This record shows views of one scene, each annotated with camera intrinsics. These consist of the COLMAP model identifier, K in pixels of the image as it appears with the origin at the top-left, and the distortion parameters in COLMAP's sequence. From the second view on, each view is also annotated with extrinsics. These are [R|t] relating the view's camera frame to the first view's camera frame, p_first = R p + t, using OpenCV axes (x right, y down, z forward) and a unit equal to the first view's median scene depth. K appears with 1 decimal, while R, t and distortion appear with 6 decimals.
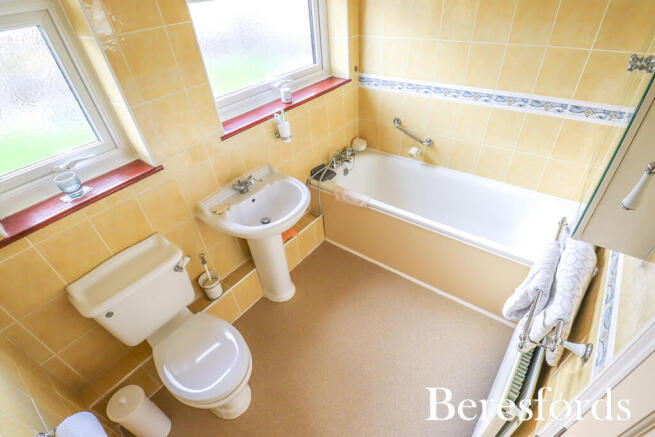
lens RADIAL K [[320.0, 0, 326.2], [0, 320.0, 228.5], [0, 0, 1]] dist [-0.000391, -0.000262]
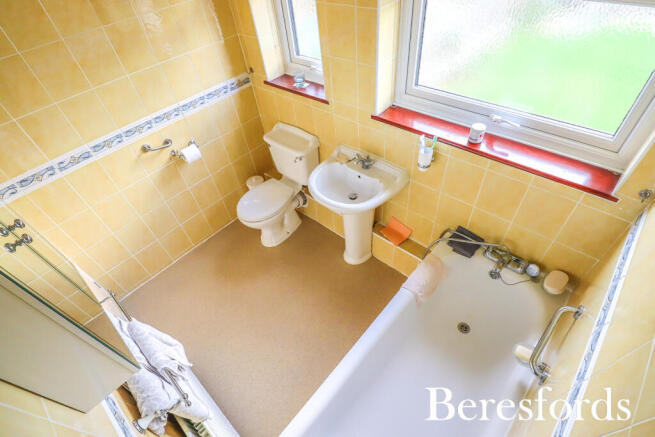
lens RADIAL K [[323.0, 0, 327.5], [0, 323.0, 218.5], [0, 0, 1]] dist [0.000316, -0.013589]
pose [[-0.044809, 0.777315, -0.627514, 0.569359], [-0.551826, 0.504358, 0.664163, -0.680617], [0.832755, 0.376039, 0.406343, 0.514107]]
